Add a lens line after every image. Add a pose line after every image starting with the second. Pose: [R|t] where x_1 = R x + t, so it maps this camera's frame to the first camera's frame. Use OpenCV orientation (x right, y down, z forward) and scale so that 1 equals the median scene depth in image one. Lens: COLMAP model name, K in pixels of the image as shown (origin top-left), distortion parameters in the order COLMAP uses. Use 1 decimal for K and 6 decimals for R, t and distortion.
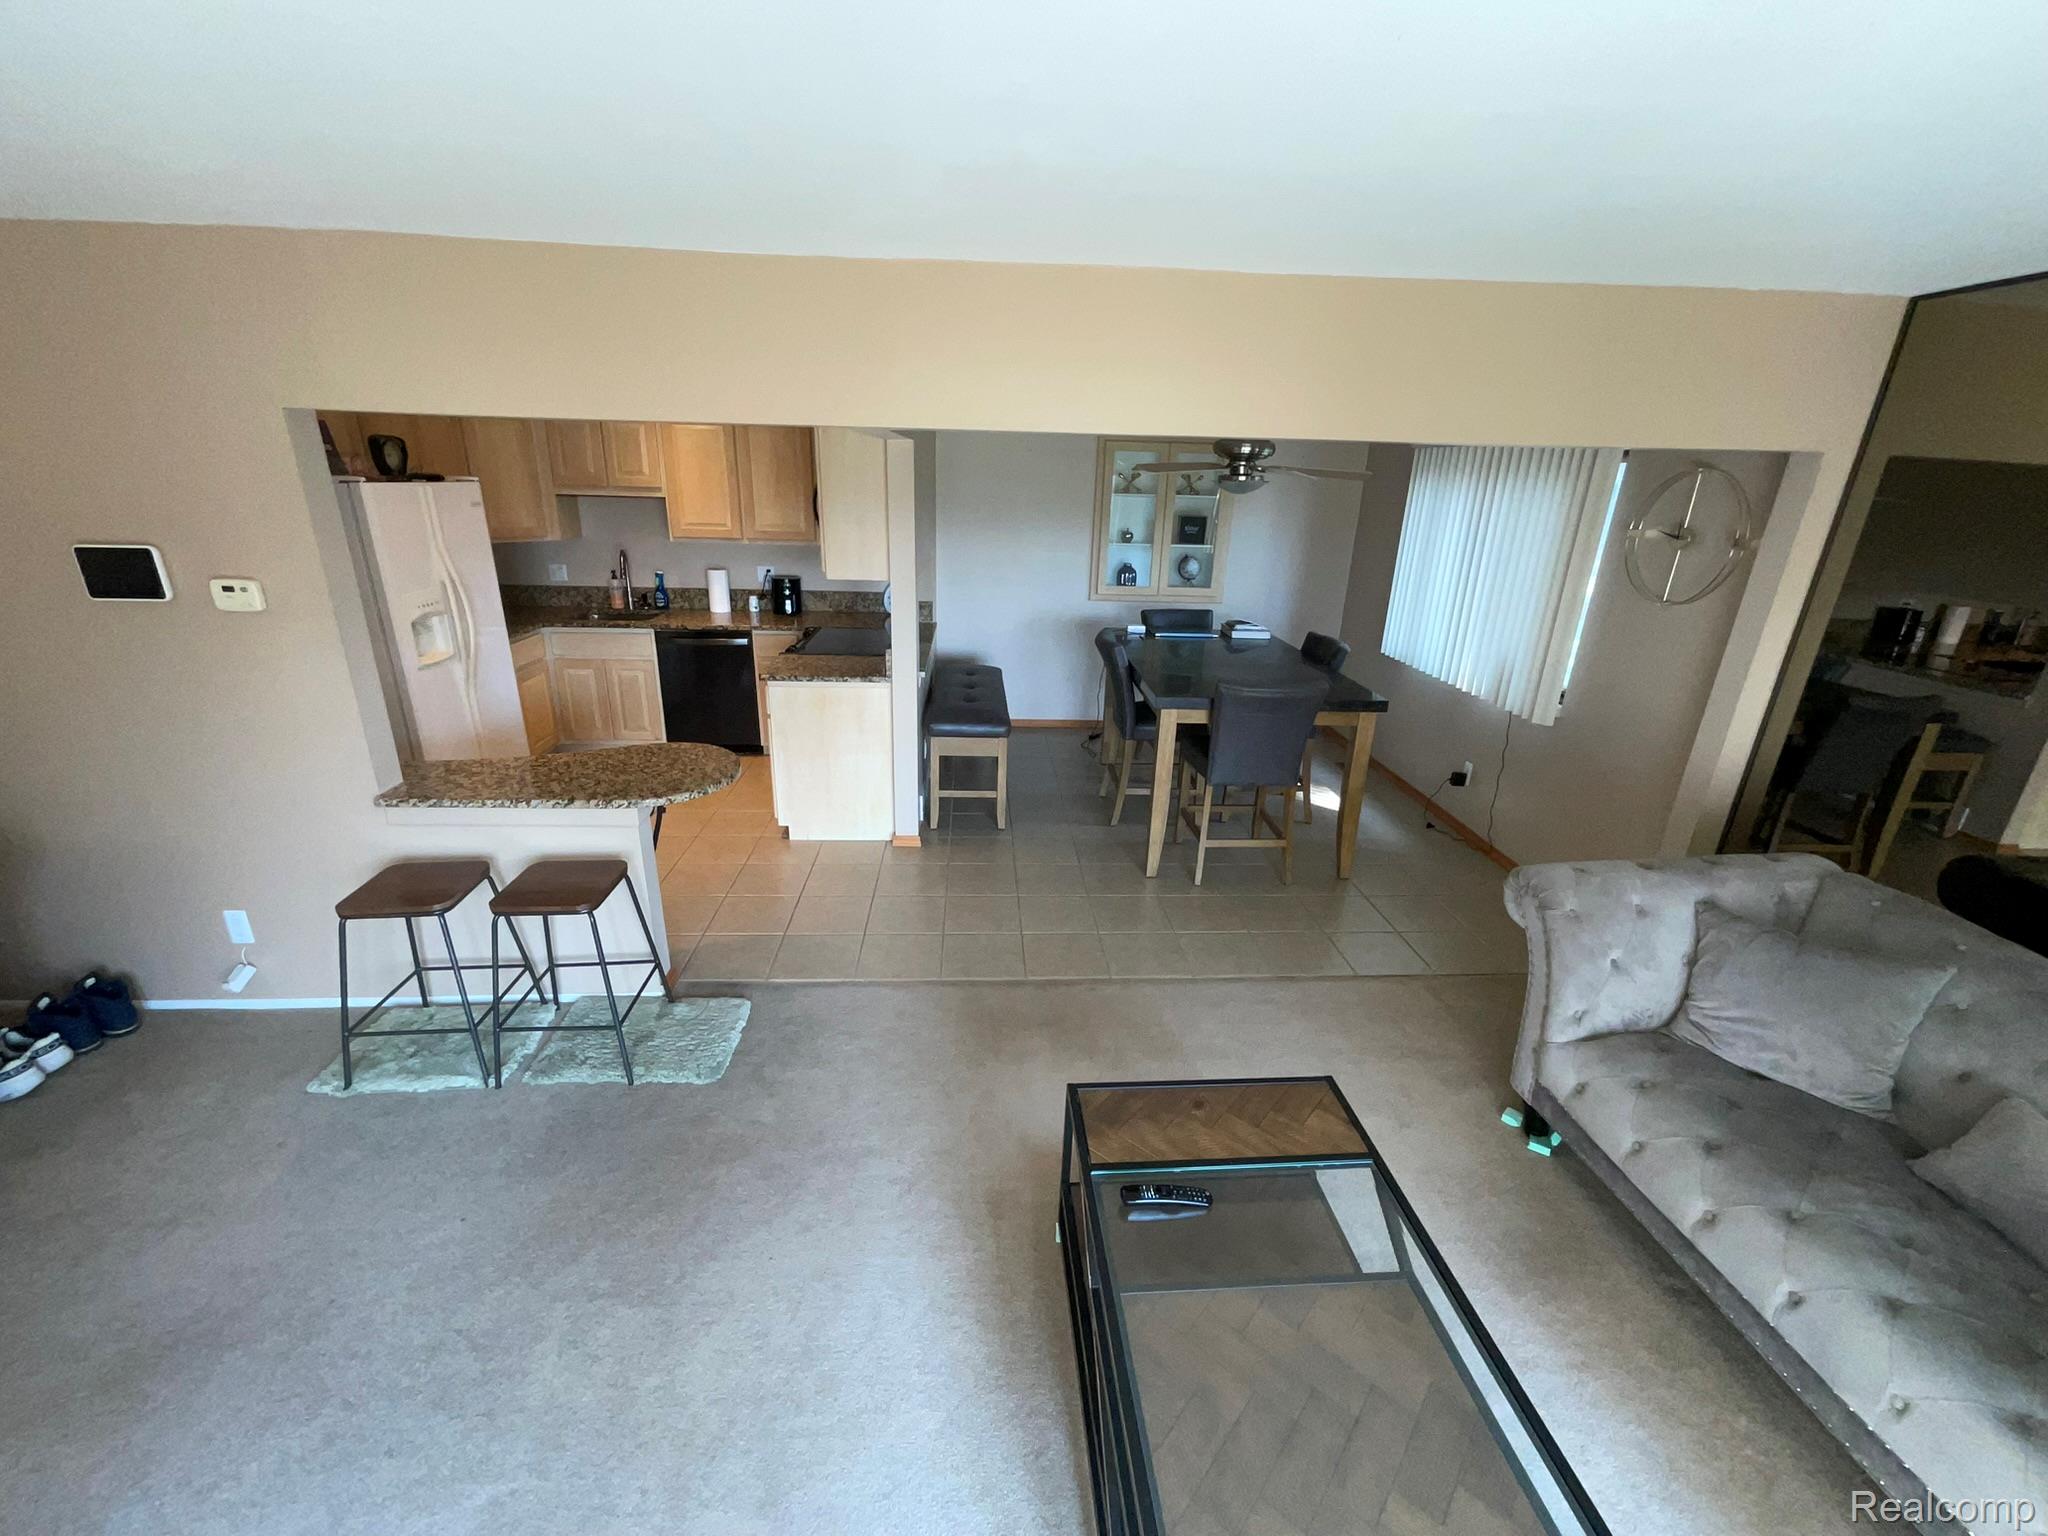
lens RADIAL K [[828.0, 0, 1025.6], [0, 828.0, 766.1], [0, 0, 1]] dist [-0.010373, 0.006631]
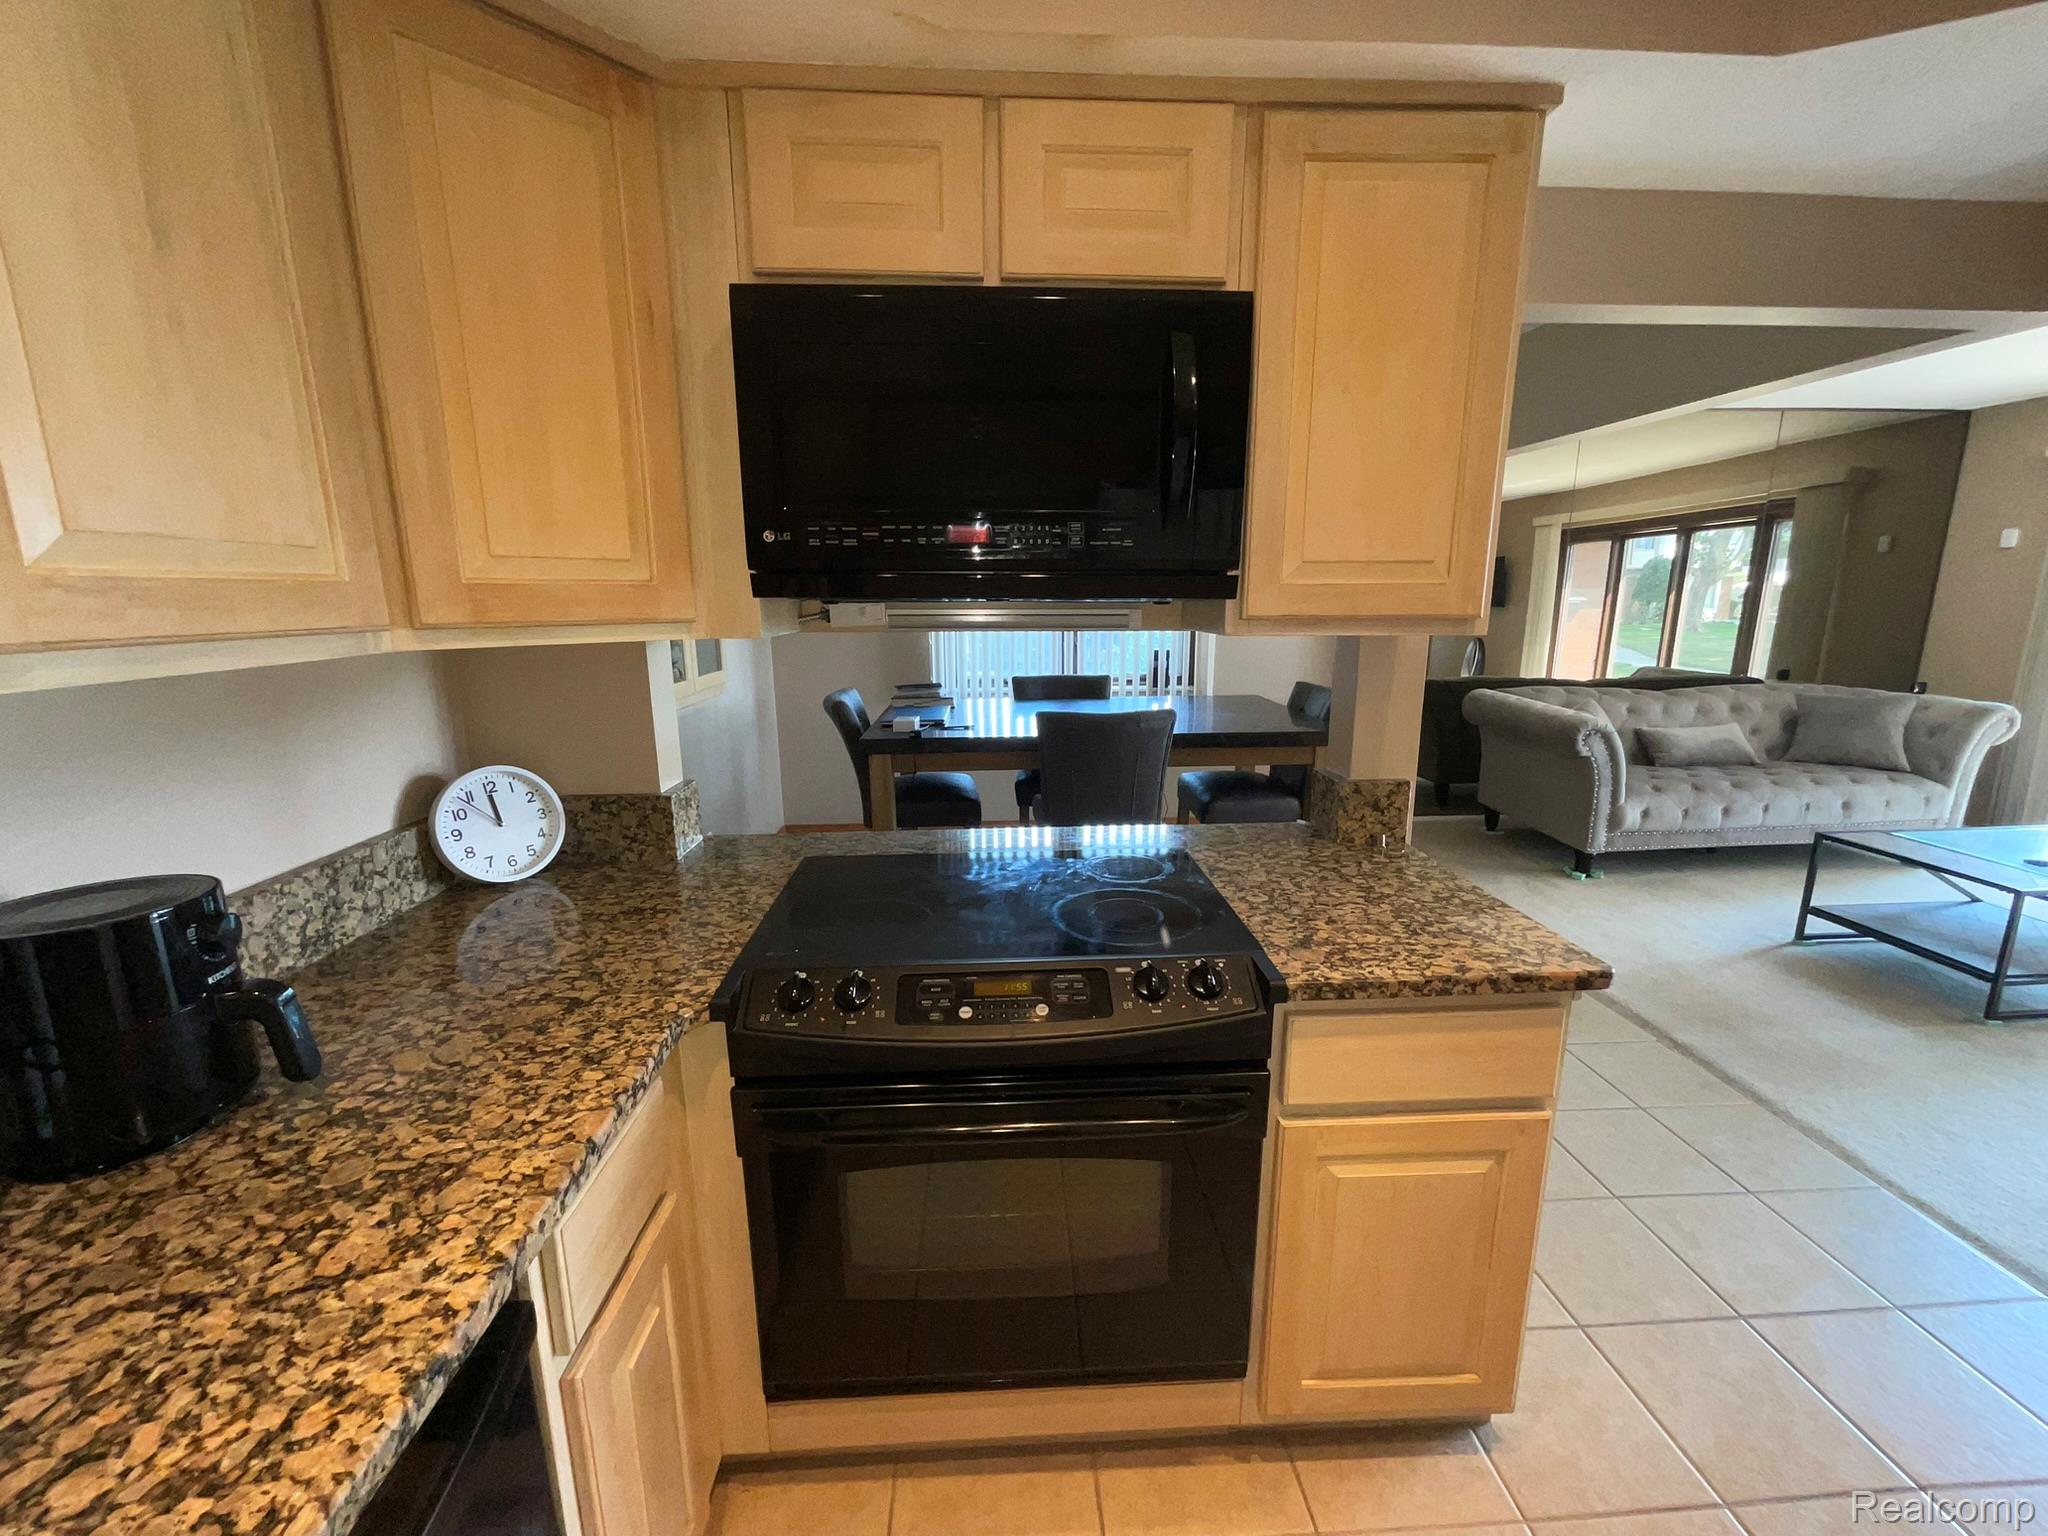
lens RADIAL K [[828.0, 0, 1025.6], [0, 828.0, 766.1], [0, 0, 1]] dist [-0.010373, 0.006631]
pose [[0.007048, -0.234317, 0.972135, -0.616106], [0.344209, 0.913318, 0.217645, -0.325583], [-0.938866, 0.333084, 0.087091, 1.190968]]
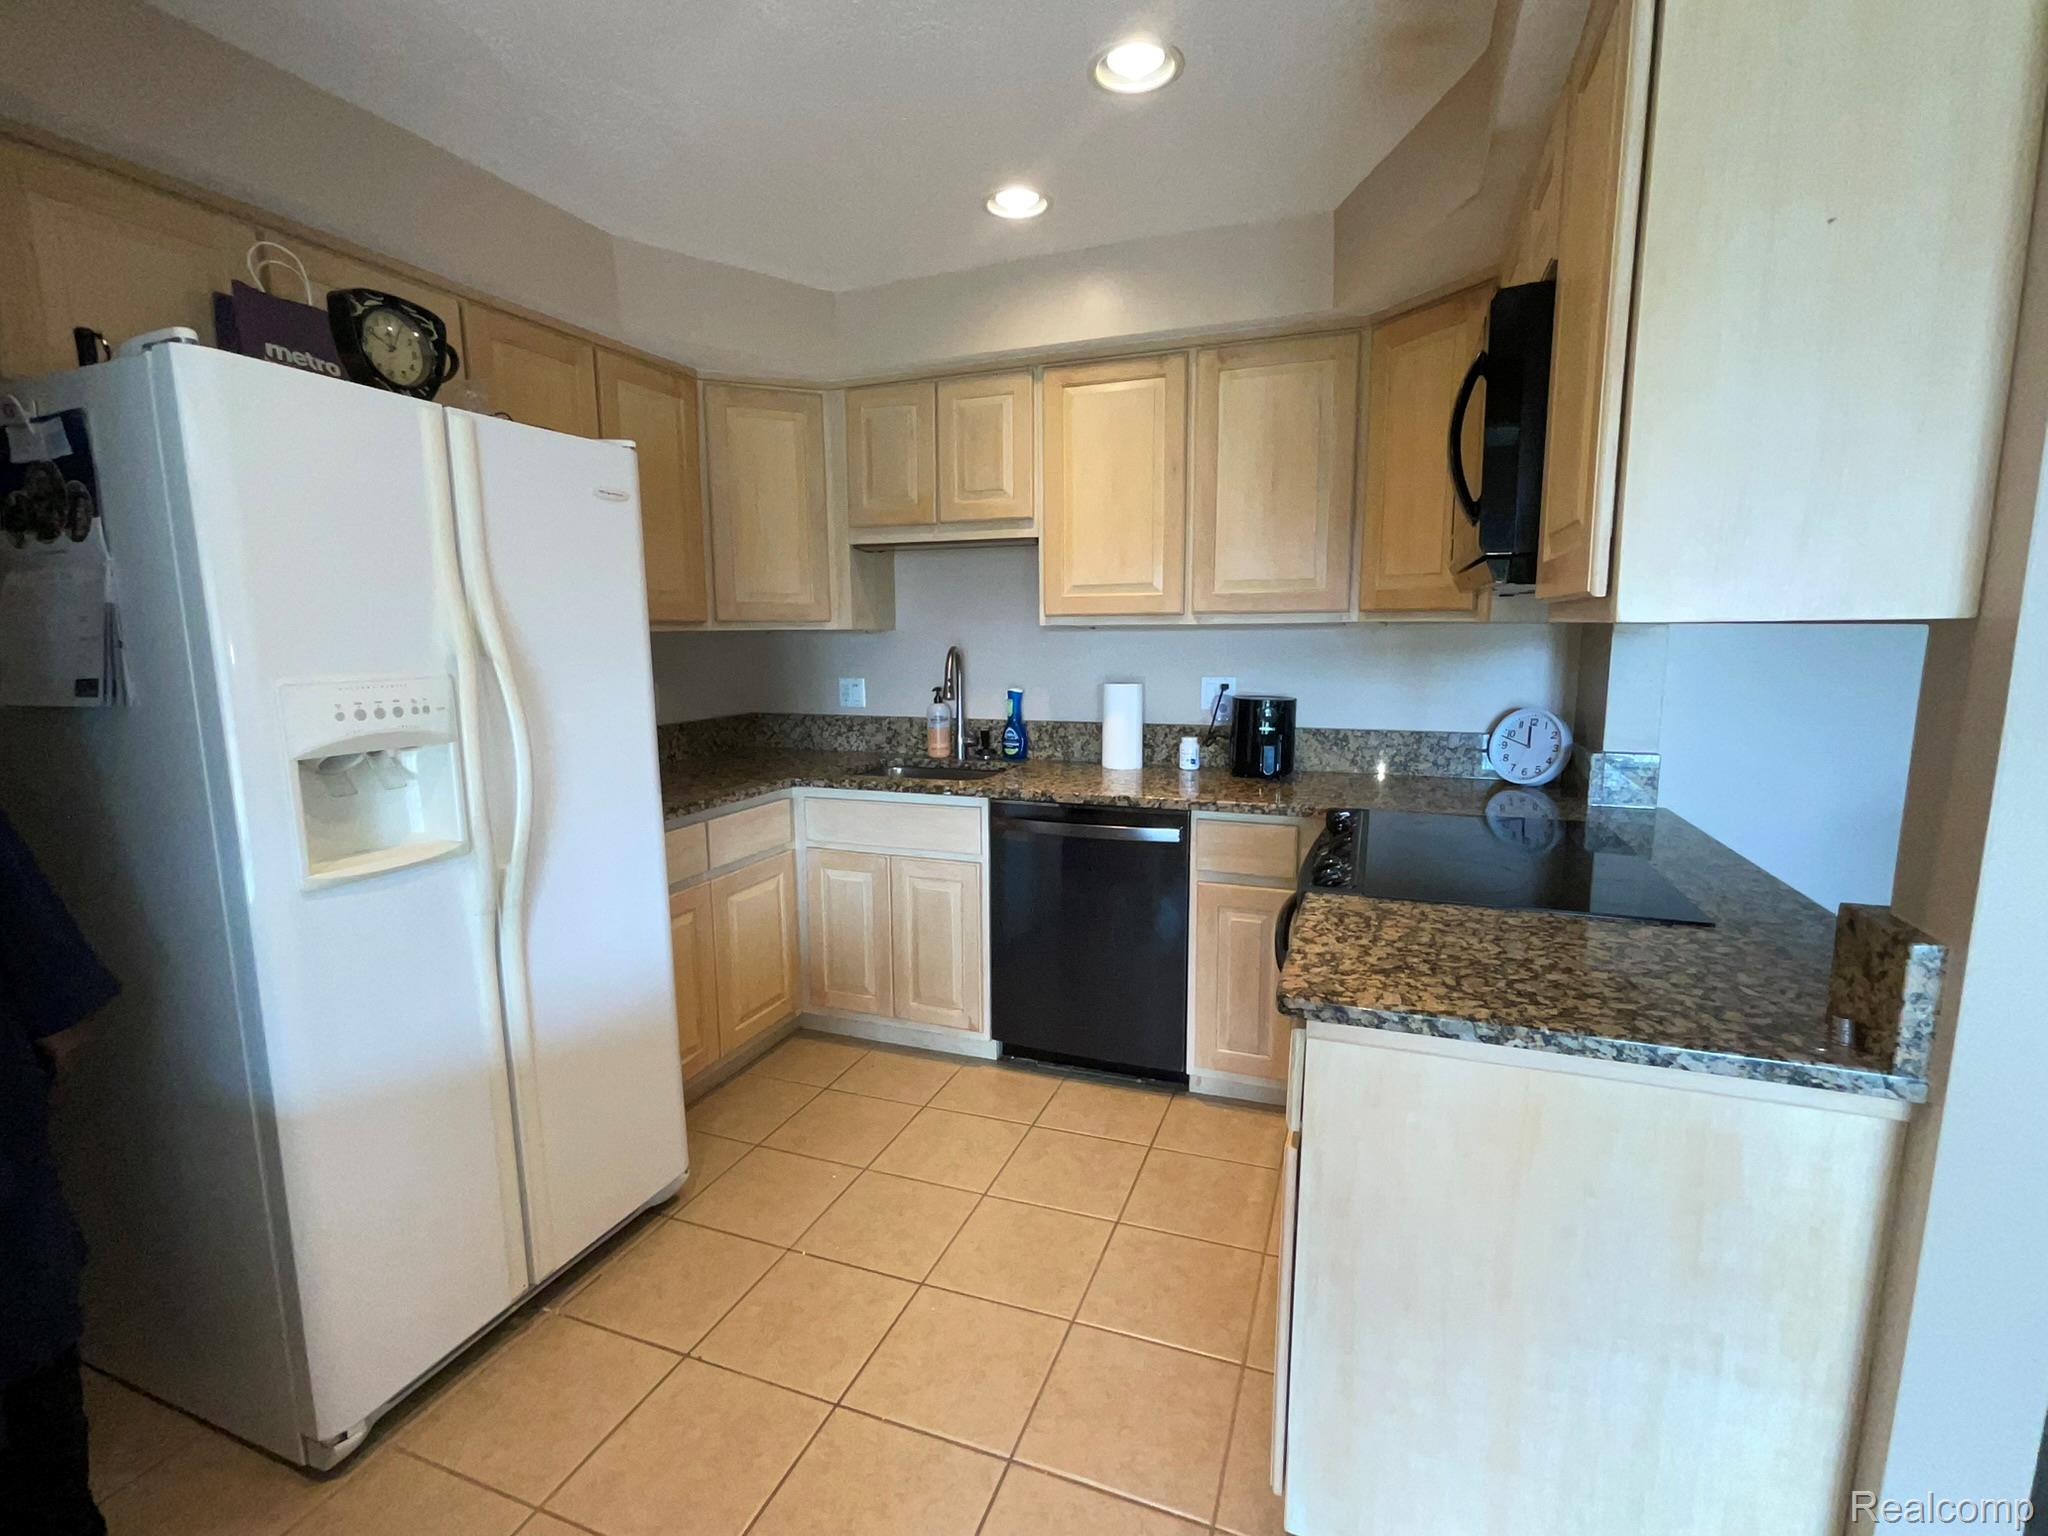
lens RADIAL K [[926.9, 0, 1026.4], [0, 926.9, 766.0], [0, 0, 1]] dist [-0.001250, 0.000749]
pose [[0.911206, 0.022895, -0.411314, -0.286652], [-0.104998, 0.978386, -0.178148, -0.123874], [0.398345, 0.205516, 0.893915, 0.717155]]
